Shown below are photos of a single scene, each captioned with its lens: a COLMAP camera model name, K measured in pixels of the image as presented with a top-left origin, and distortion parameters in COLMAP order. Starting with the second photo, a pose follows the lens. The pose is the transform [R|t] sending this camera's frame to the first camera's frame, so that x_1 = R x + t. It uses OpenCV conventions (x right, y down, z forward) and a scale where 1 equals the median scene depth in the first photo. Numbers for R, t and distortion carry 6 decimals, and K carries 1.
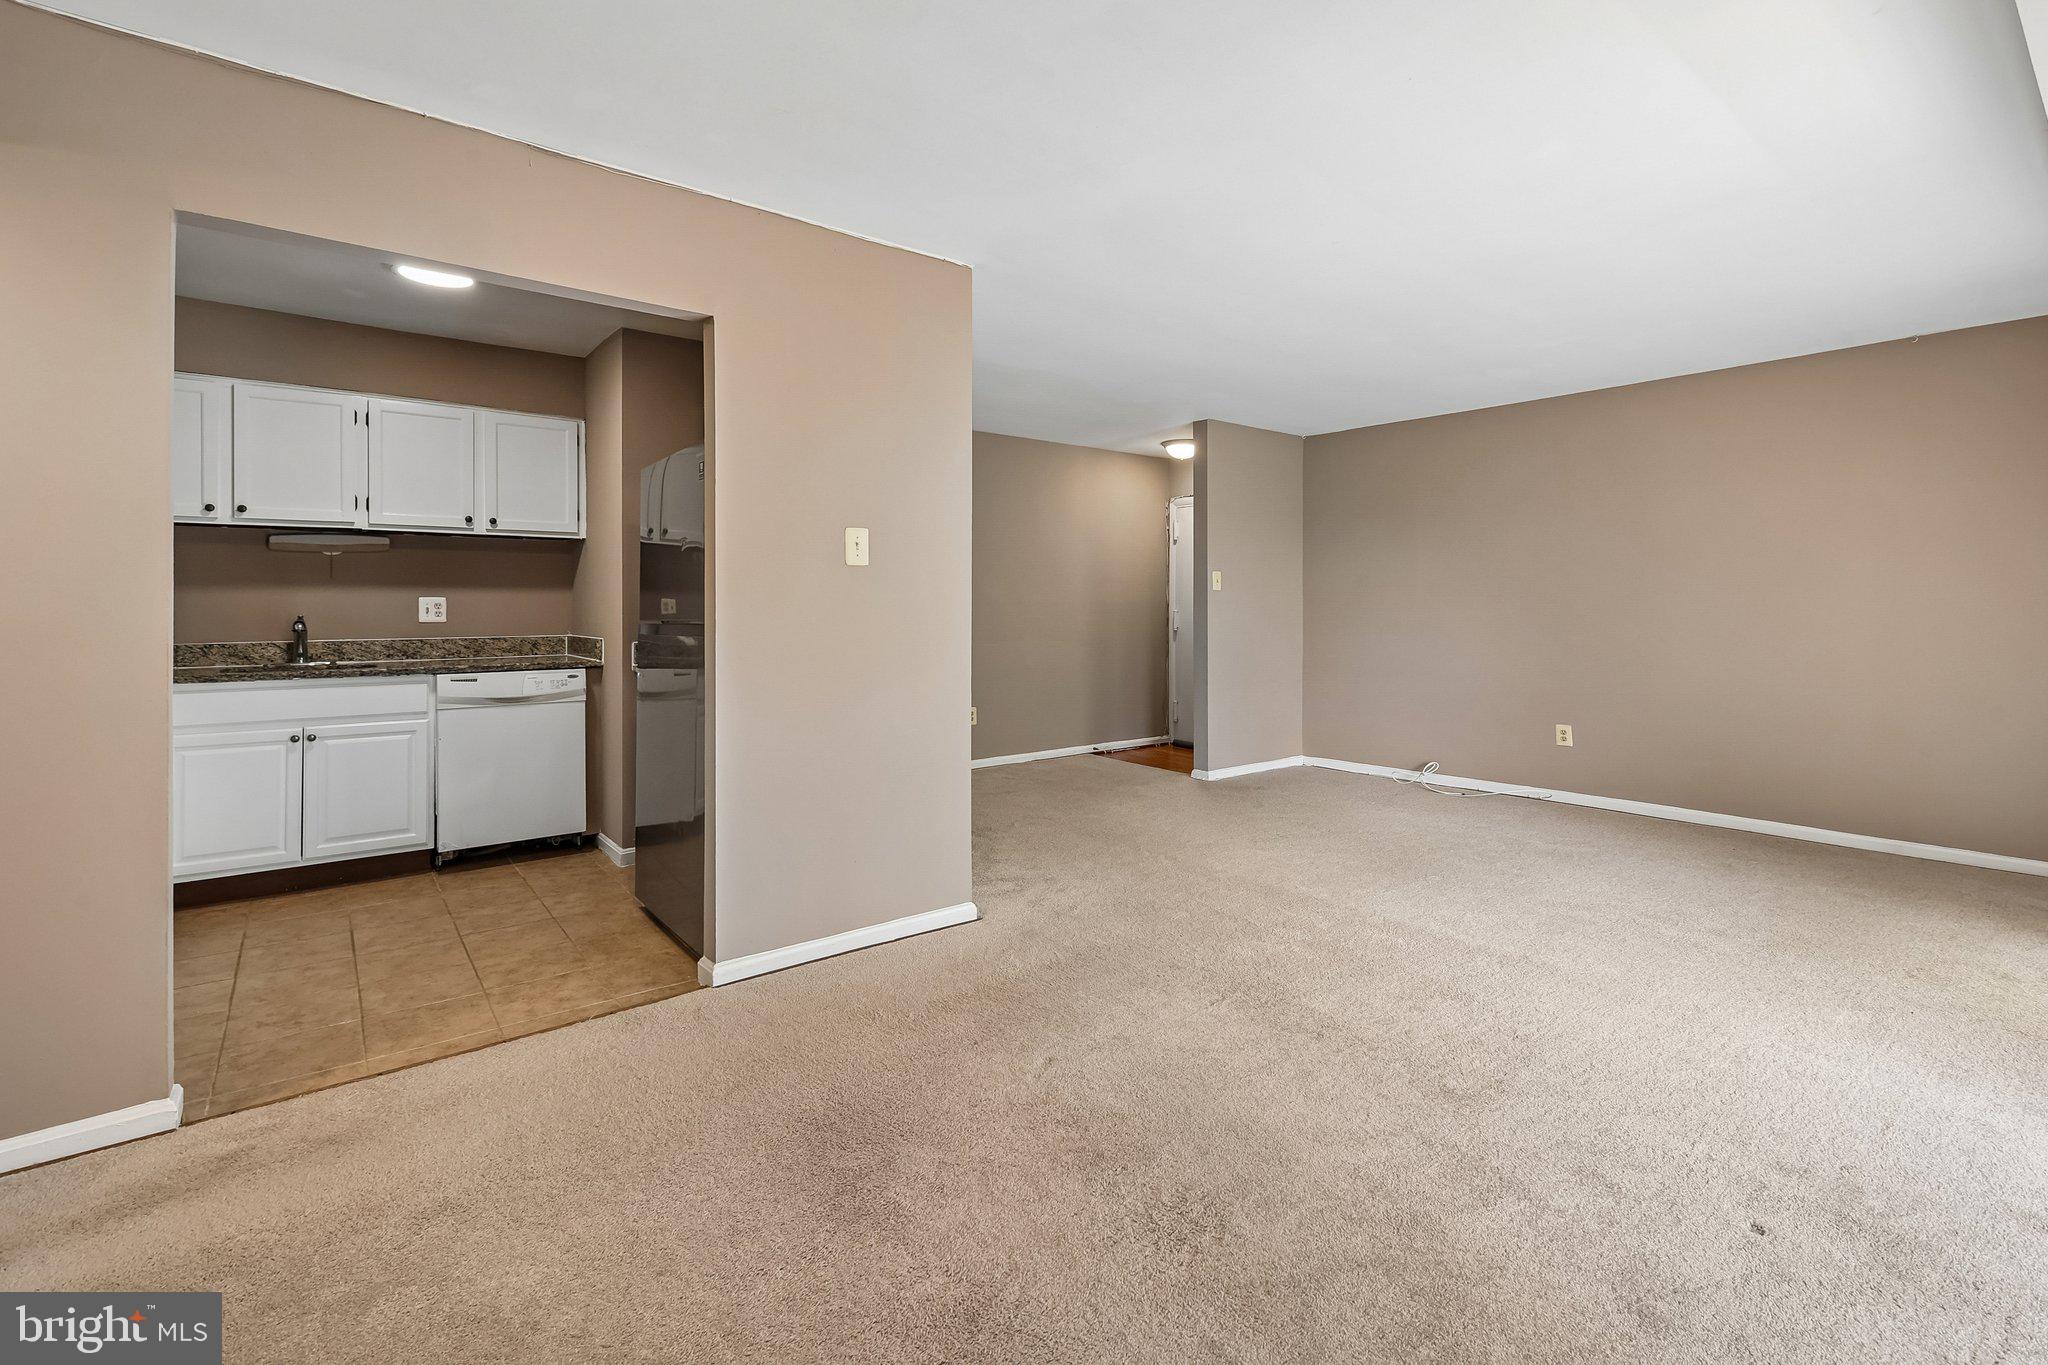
lens RADIAL K [[904.4, 0, 1019.2], [0, 904.4, 606.4], [0, 0, 1]] dist [-0.000565, 0.000526]
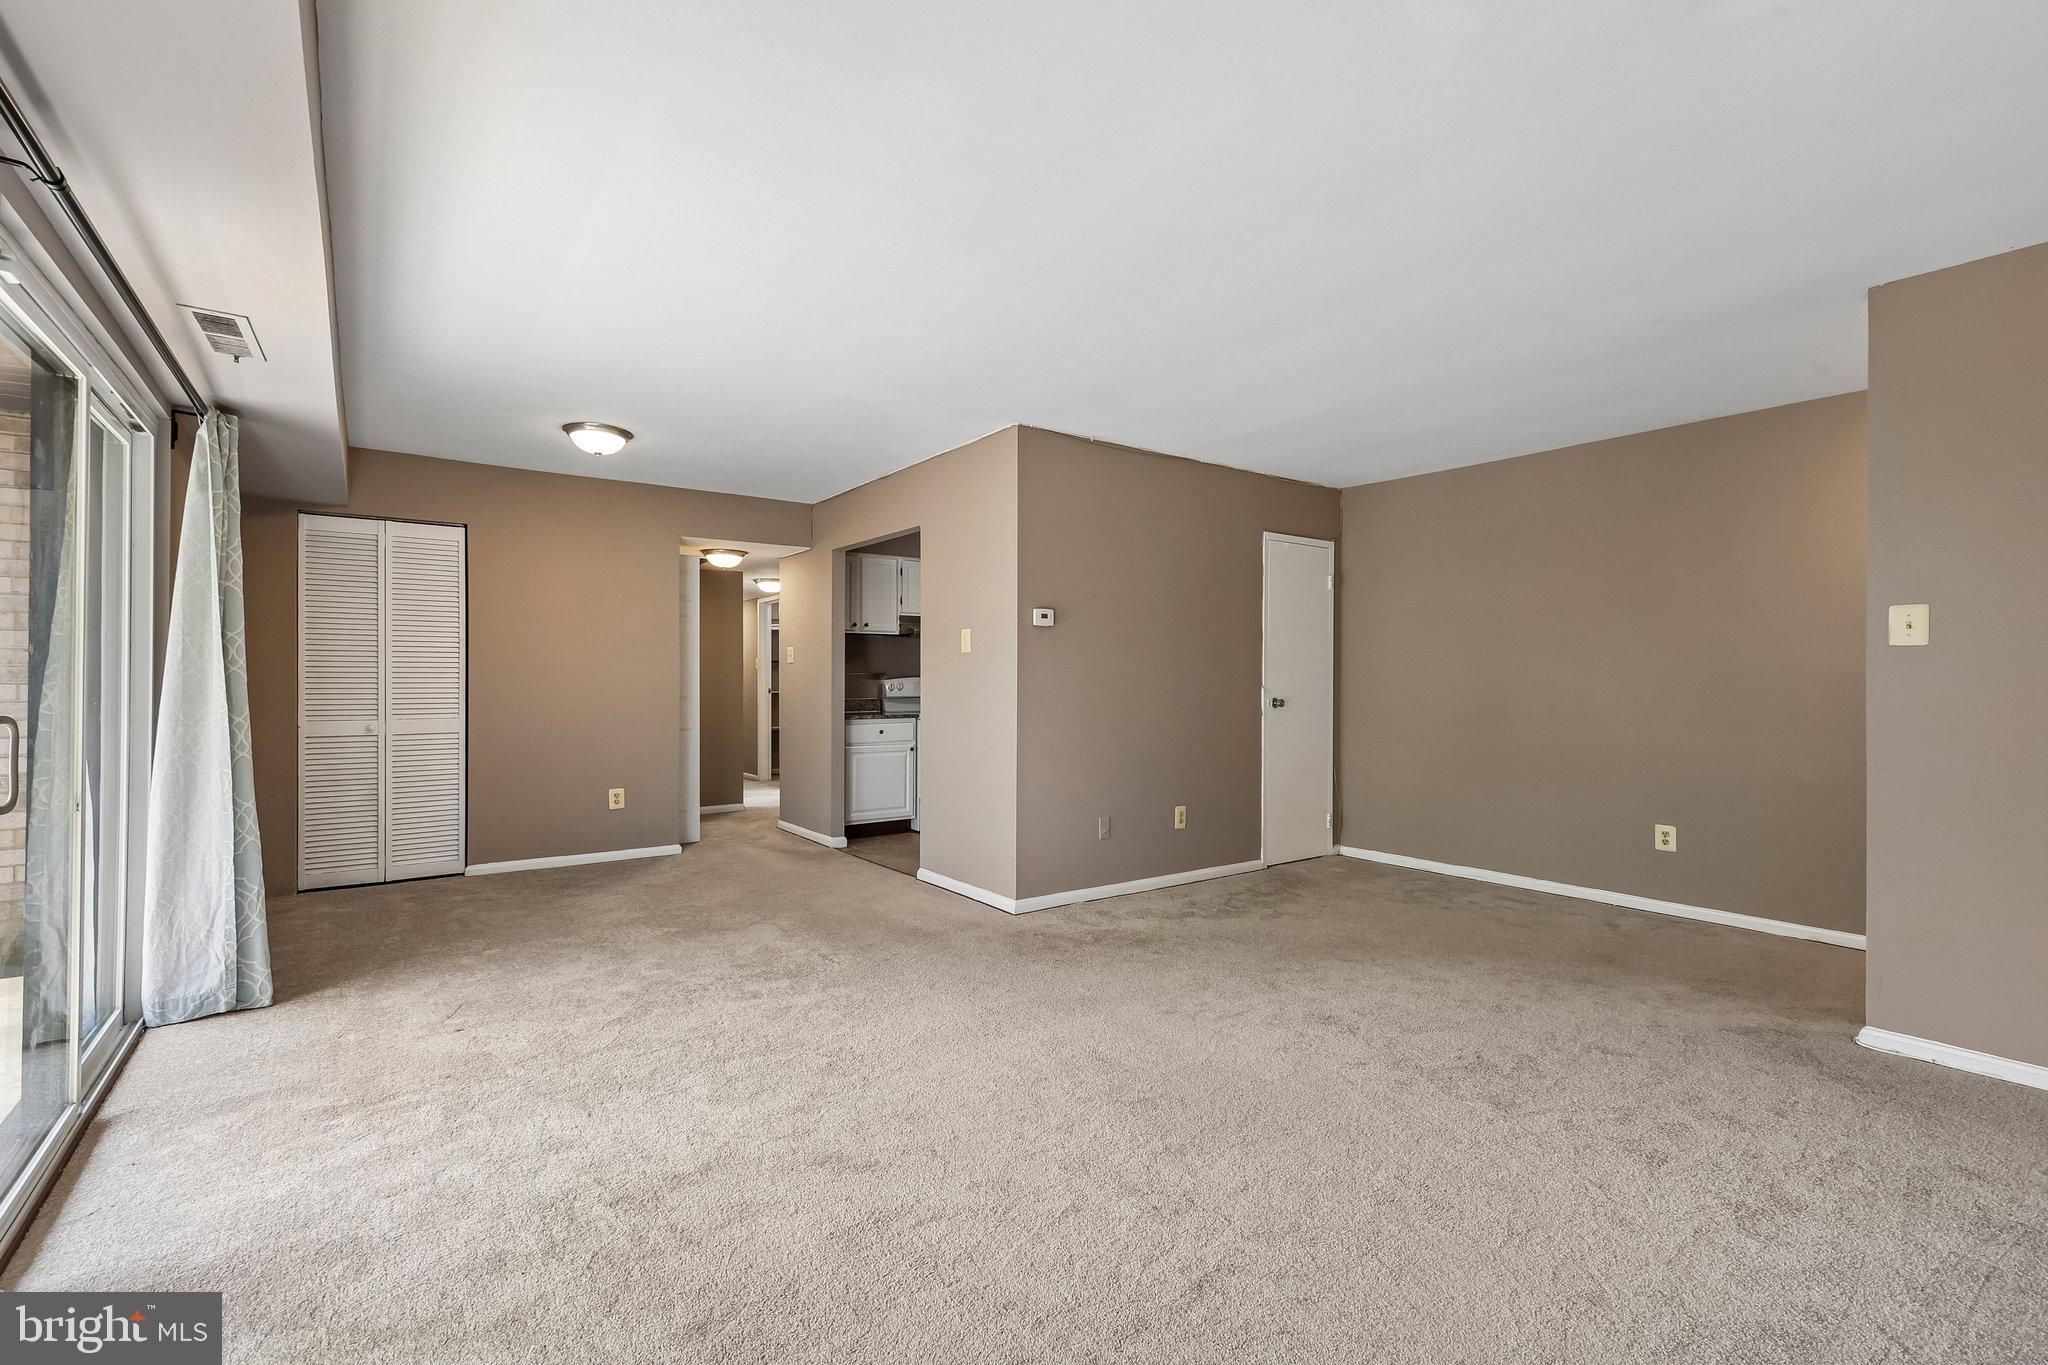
lens RADIAL K [[904.4, 0, 1033.7], [0, 904.4, 678.4], [0, 0, 1]] dist [-0.000565, 0.000526]
pose [[-0.043363, -0.002478, -0.999056, 1.035861], [0.000204, 0.999997, -0.002489, 0.003519], [0.999059, -0.000311, -0.043363, 0.882190]]
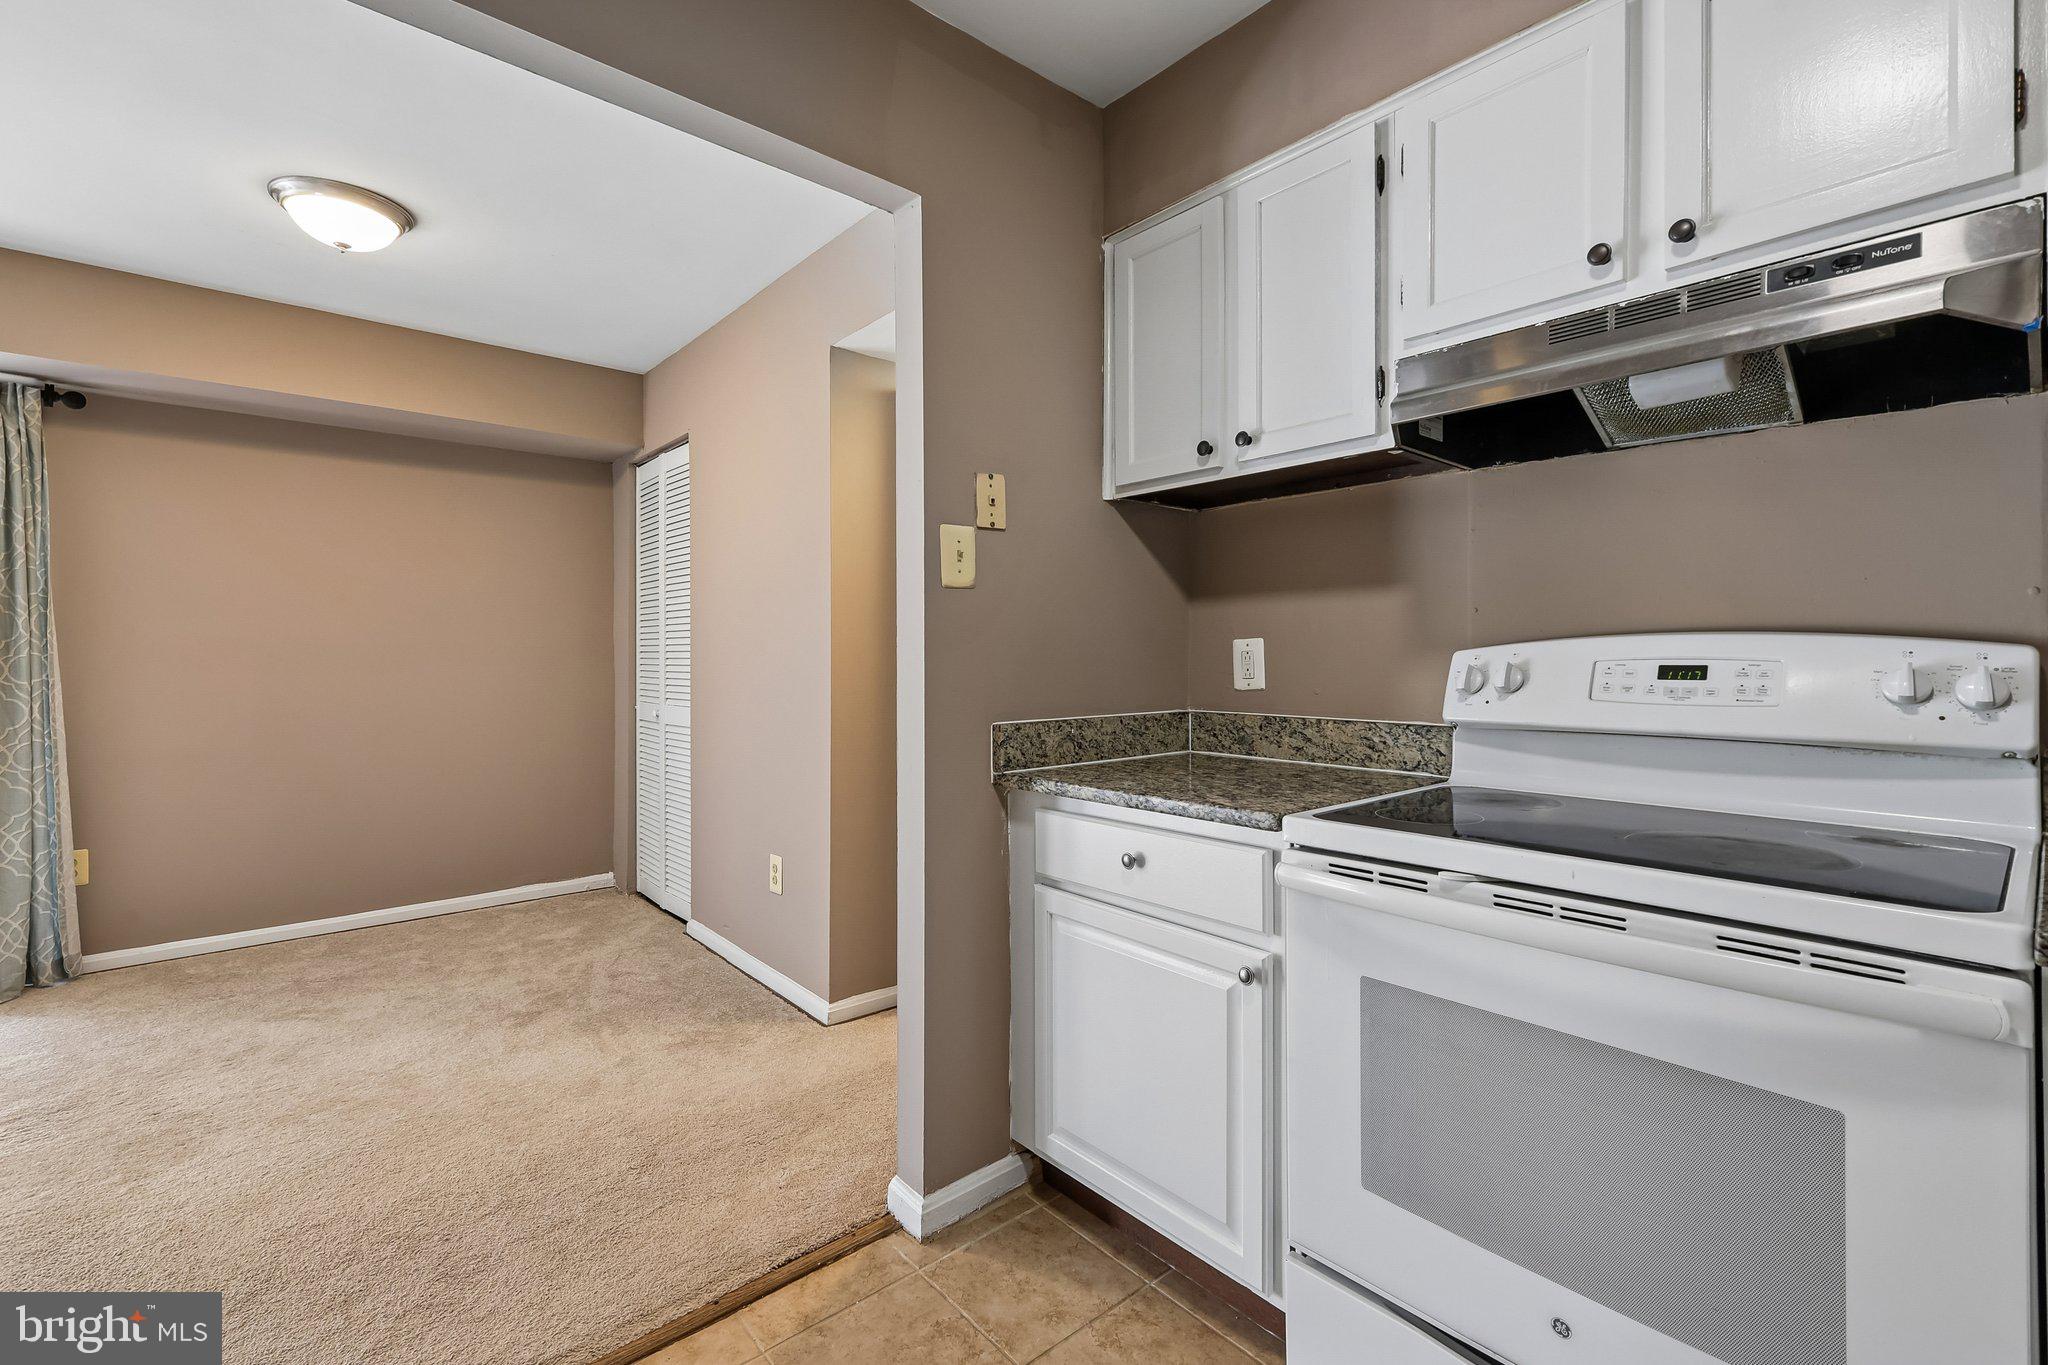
lens RADIAL K [[904.4, 0, 1041.0], [0, 904.4, 657.2], [0, 0, 1]] dist [-0.000565, 0.000526]
pose [[-0.999020, 0.001047, -0.044244, -0.504332], [0.001078, 0.999999, -0.000670, 0.006058], [0.044243, -0.000717, -0.999021, 0.934904]]
